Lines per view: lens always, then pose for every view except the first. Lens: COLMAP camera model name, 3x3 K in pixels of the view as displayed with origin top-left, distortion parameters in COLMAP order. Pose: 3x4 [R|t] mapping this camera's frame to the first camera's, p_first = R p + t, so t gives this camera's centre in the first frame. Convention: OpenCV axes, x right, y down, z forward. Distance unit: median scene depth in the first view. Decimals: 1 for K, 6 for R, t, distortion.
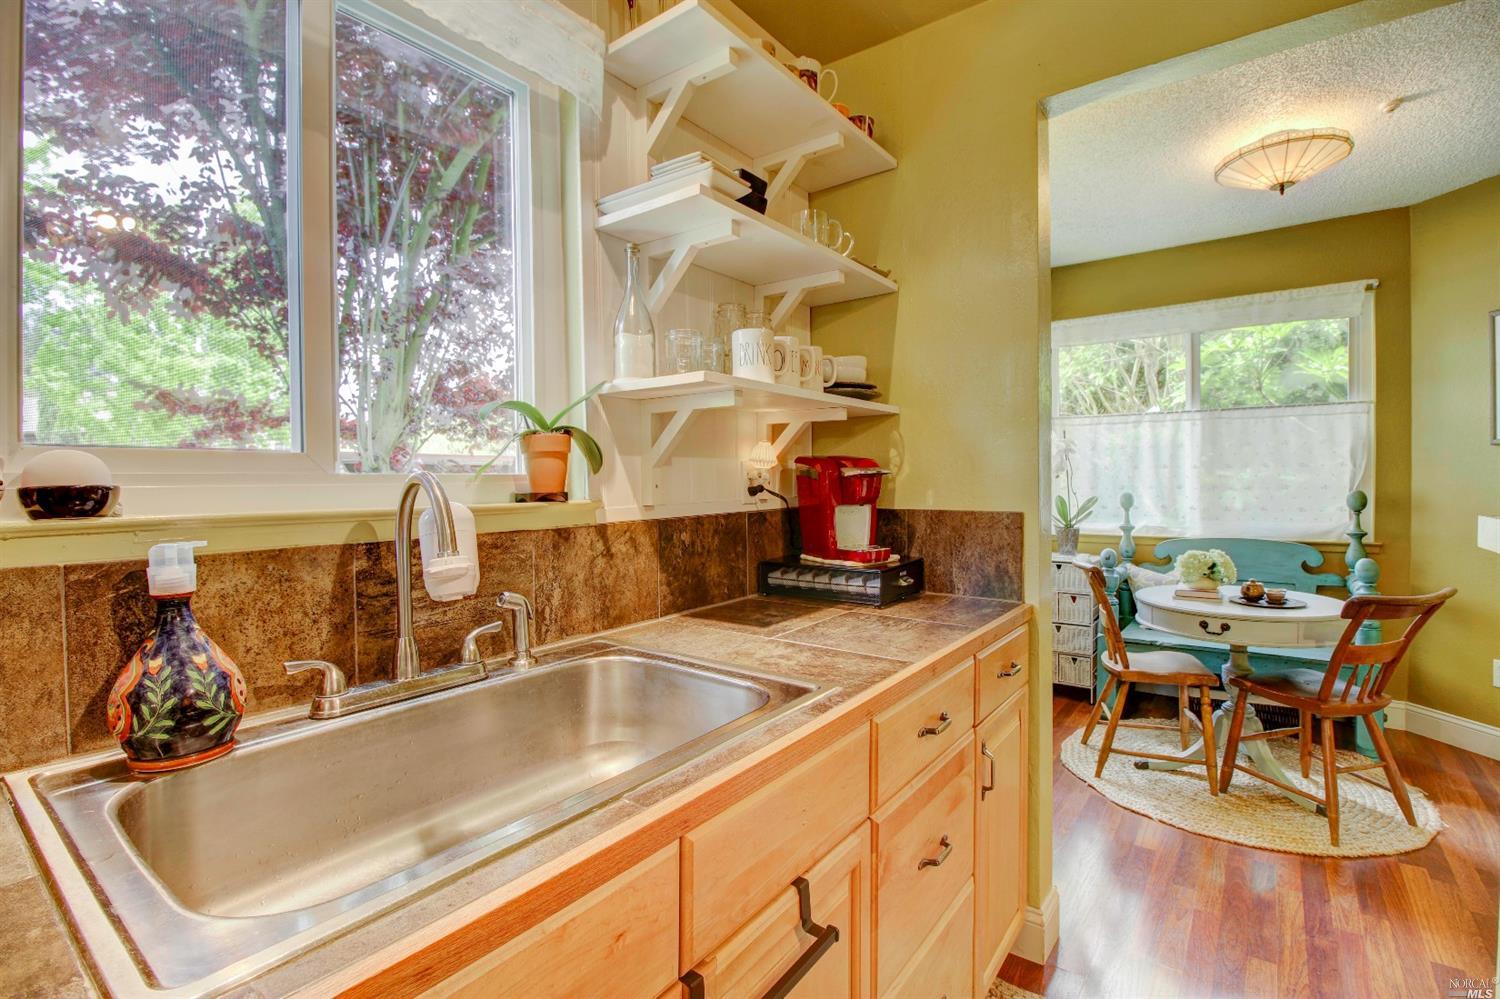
lens RADIAL K [[688.7, 0, 742.5], [0, 688.7, 495.0], [0, 0, 1]] dist [-0.002276, -0.011170]
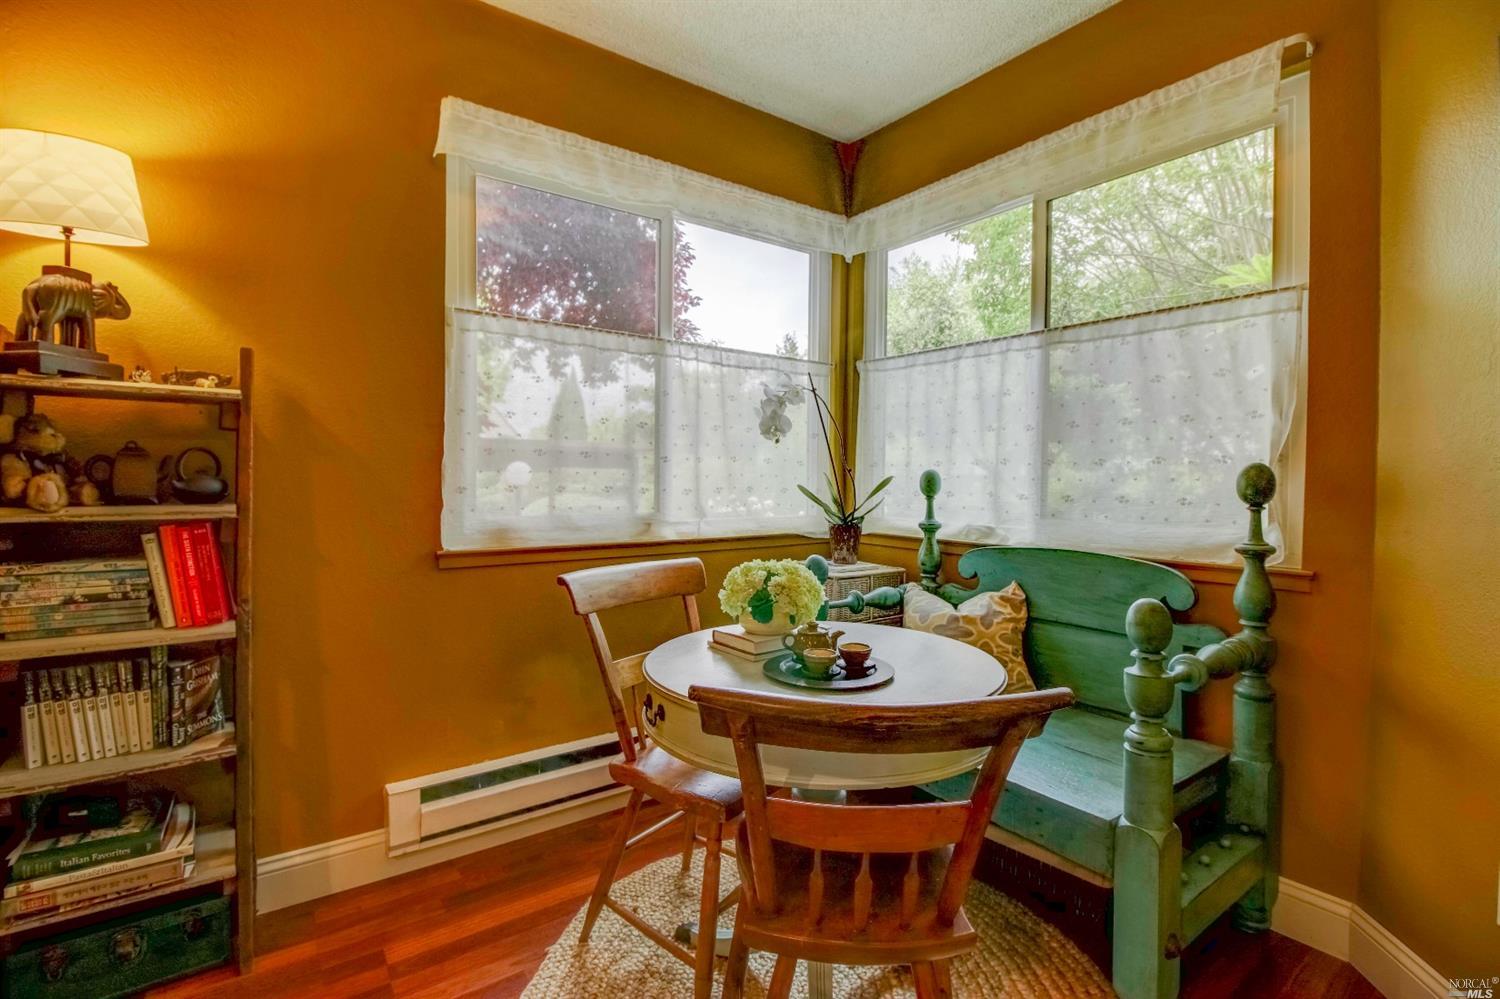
lens RADIAL K [[688.7, 0, 751.3], [0, 688.7, 492.7], [0, 0, 1]] dist [-0.002276, -0.011170]
pose [[0.957520, 0.027333, -0.287068, 0.691650], [-0.027931, 0.999608, 0.002012, 0.024303], [0.287010, 0.006091, 0.957908, 0.411843]]
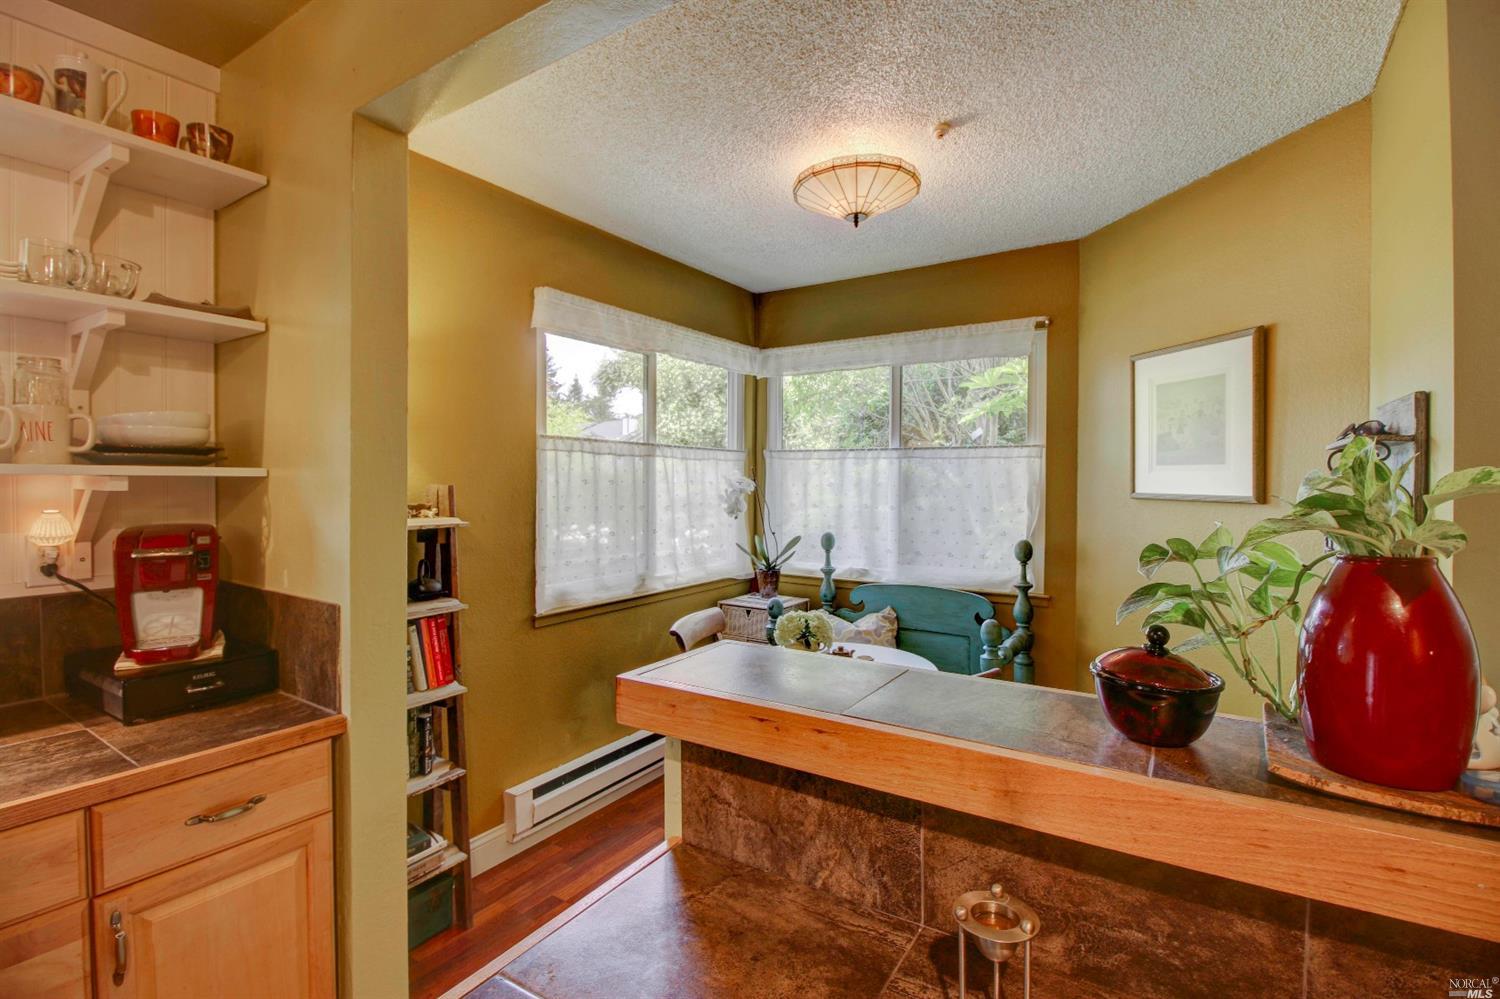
lens RADIAL K [[688.7, 0, 739.5], [0, 688.7, 497.0], [0, 0, 1]] dist [-0.002276, -0.011170]
pose [[0.998012, 0.014321, 0.061378, 0.449314], [-0.014351, 0.999897, 0.000050, -0.060457], [-0.061371, -0.000931, 0.998115, 0.073554]]
